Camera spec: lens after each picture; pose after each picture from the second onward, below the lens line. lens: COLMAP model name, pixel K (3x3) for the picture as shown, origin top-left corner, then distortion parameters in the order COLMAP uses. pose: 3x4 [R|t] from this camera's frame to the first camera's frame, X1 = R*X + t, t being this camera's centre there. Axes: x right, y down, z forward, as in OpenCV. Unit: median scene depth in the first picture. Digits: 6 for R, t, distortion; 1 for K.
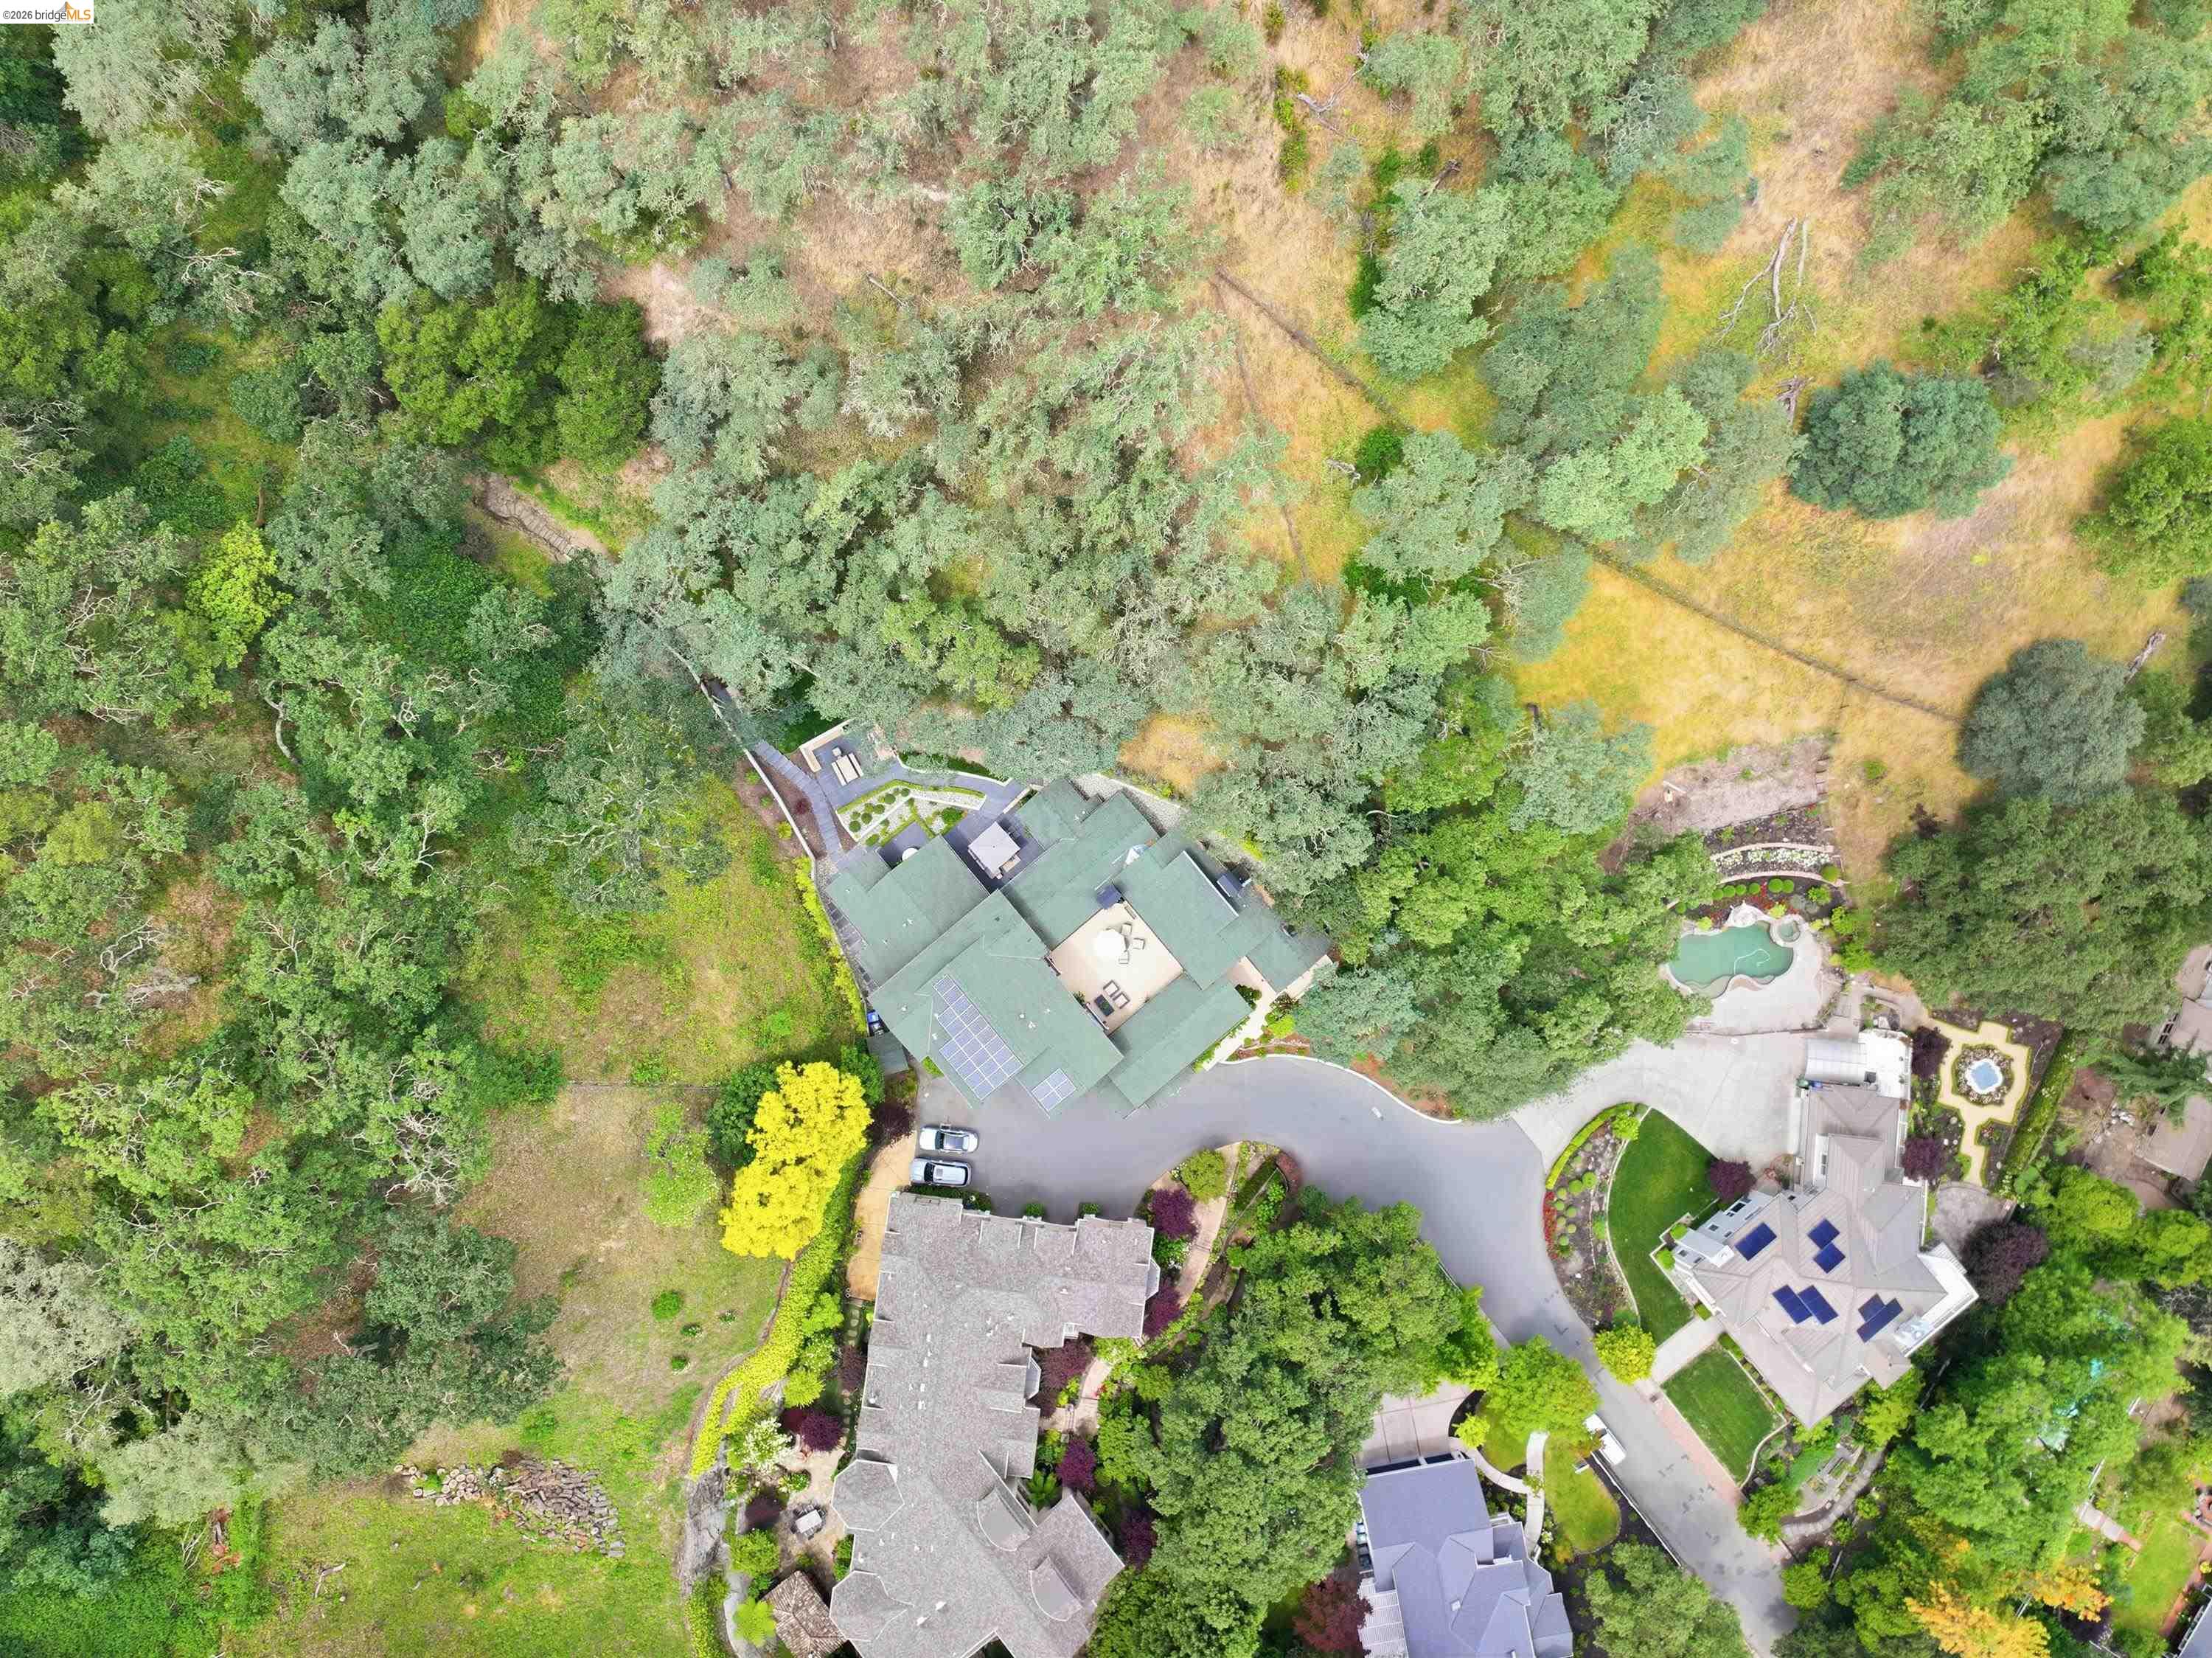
lens RADIAL K [[1554.9, 0, 1106.0], [0, 1554.9, 829.0], [0, 0, 1]] dist [0.003246, 0.004820]
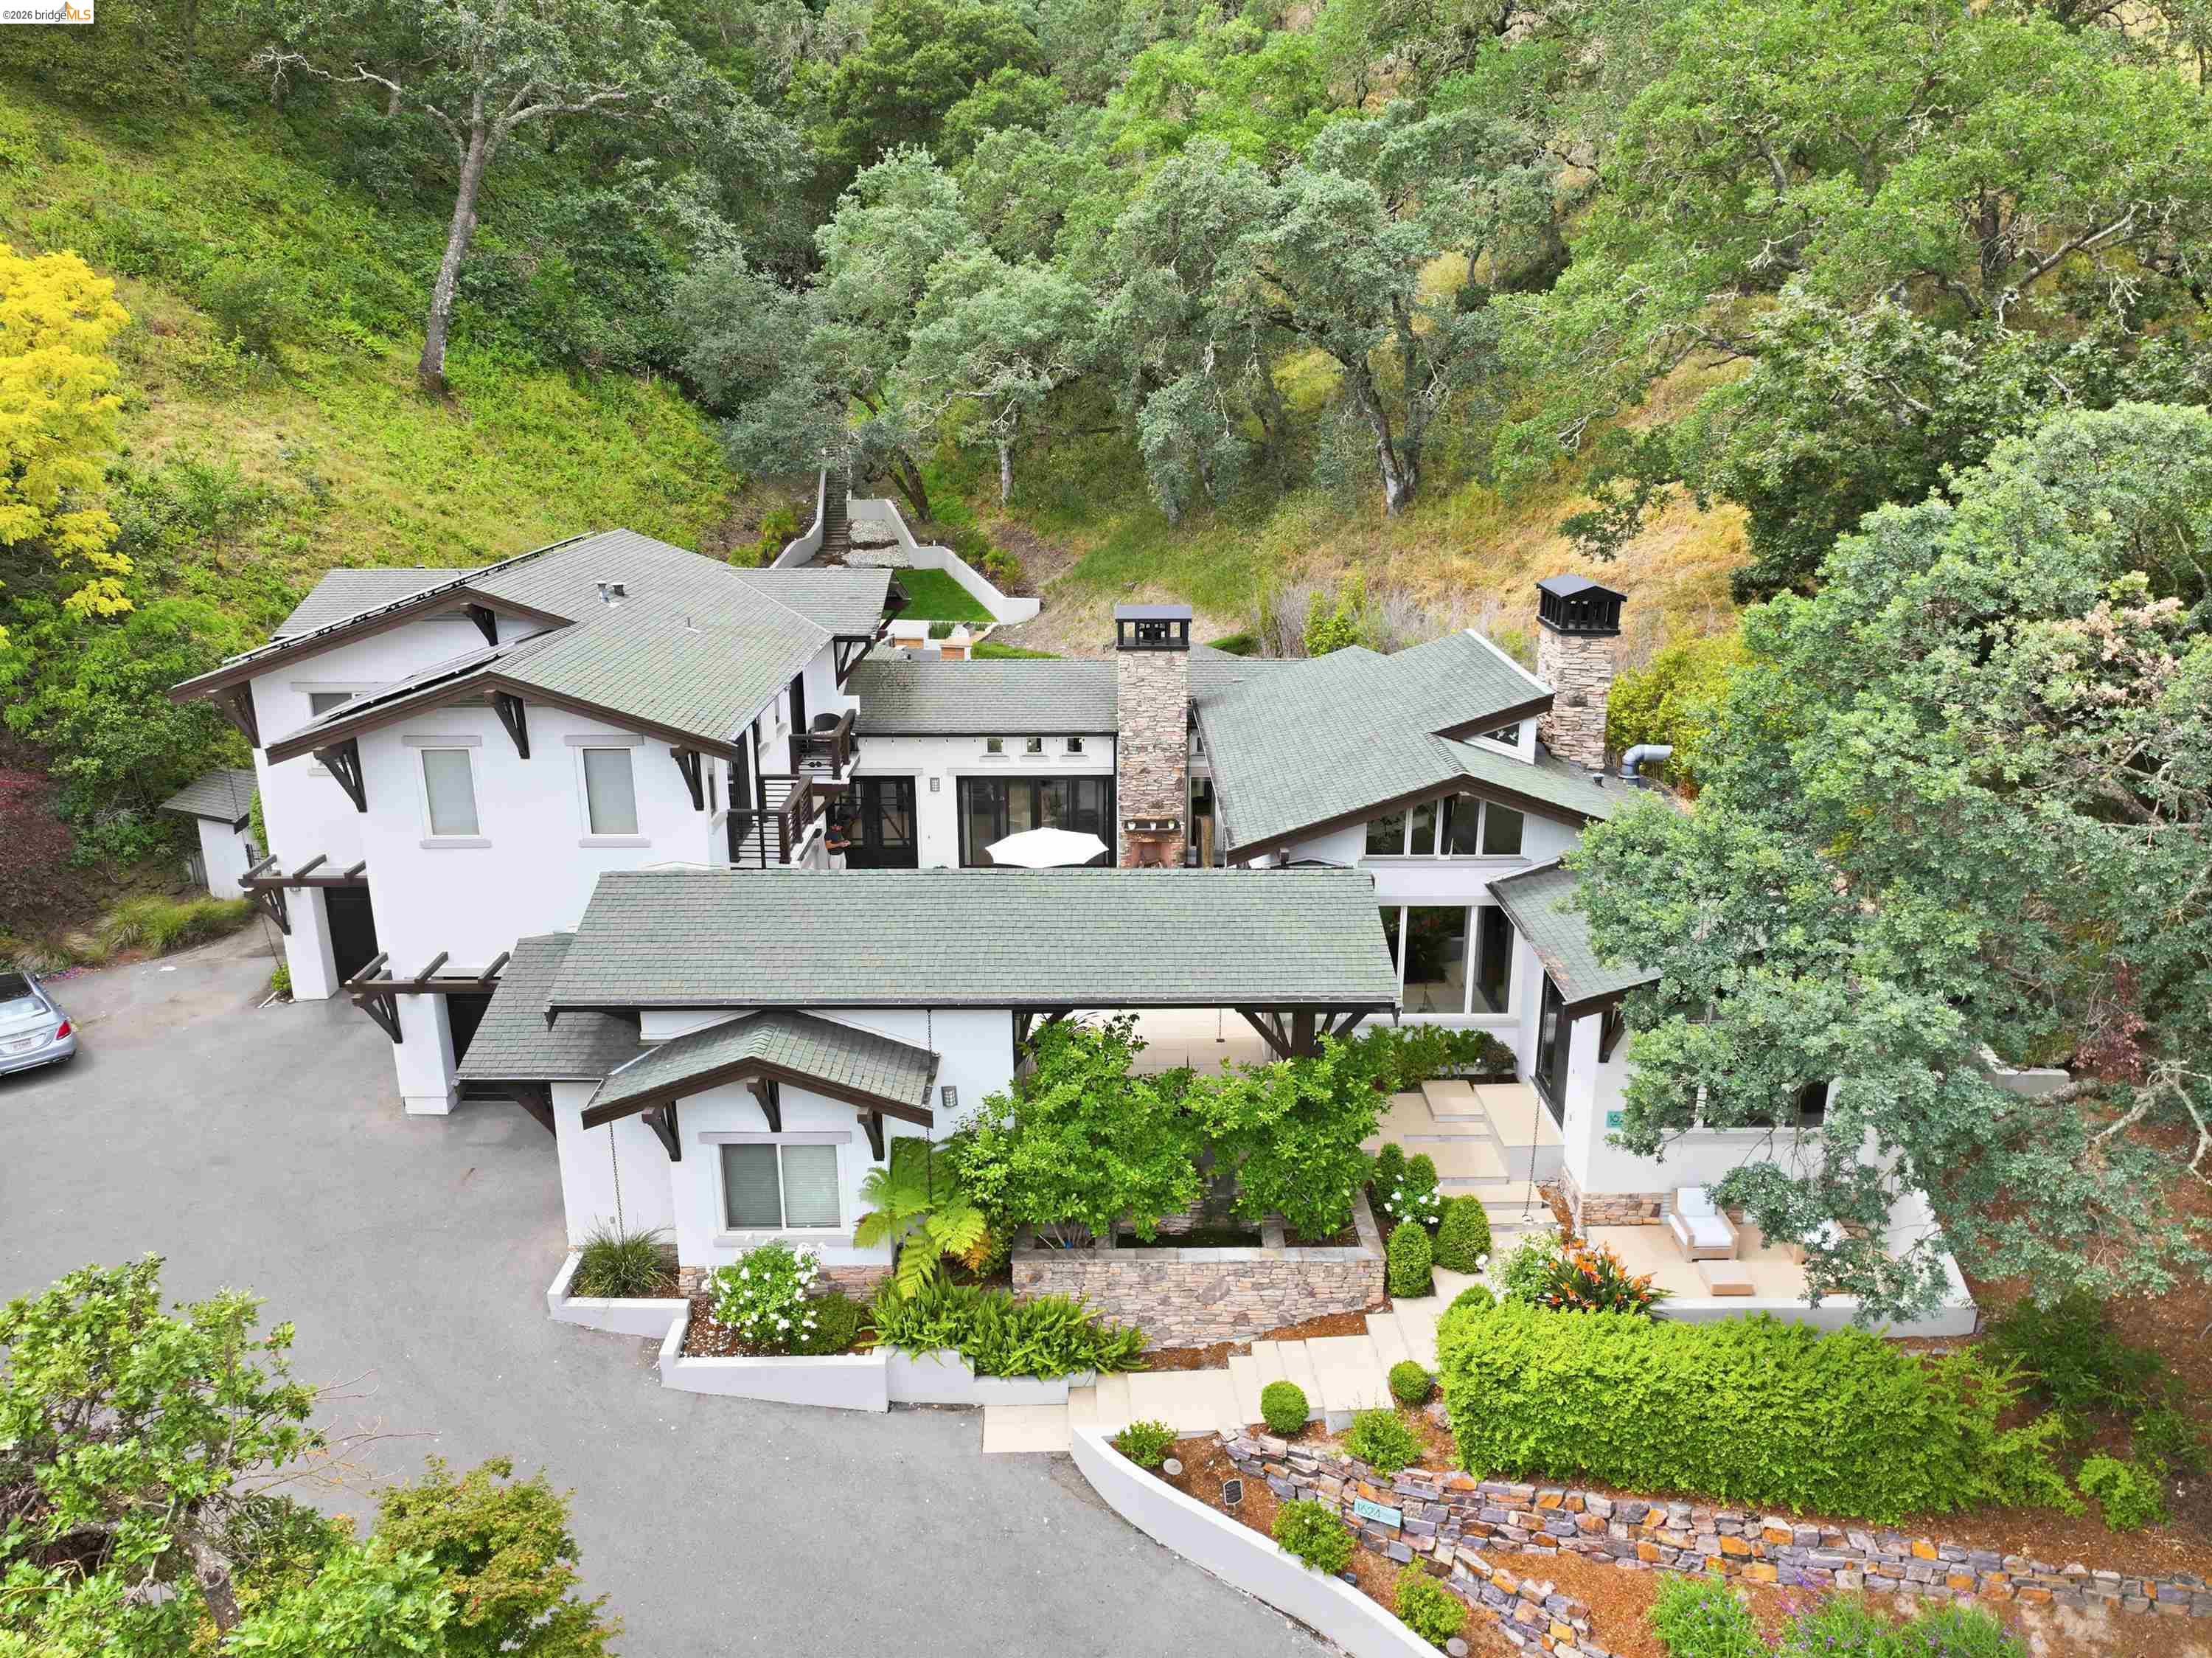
lens RADIAL K [[1554.9, 0, 1106.0], [0, 1554.9, 829.0], [0, 0, 1]] dist [0.003246, 0.004820]
pose [[0.768721, 0.186002, -0.611941, 0.188473], [-0.637631, 0.297601, -0.710536, 0.281208], [0.049953, 0.936396, 0.347372, 0.998487]]
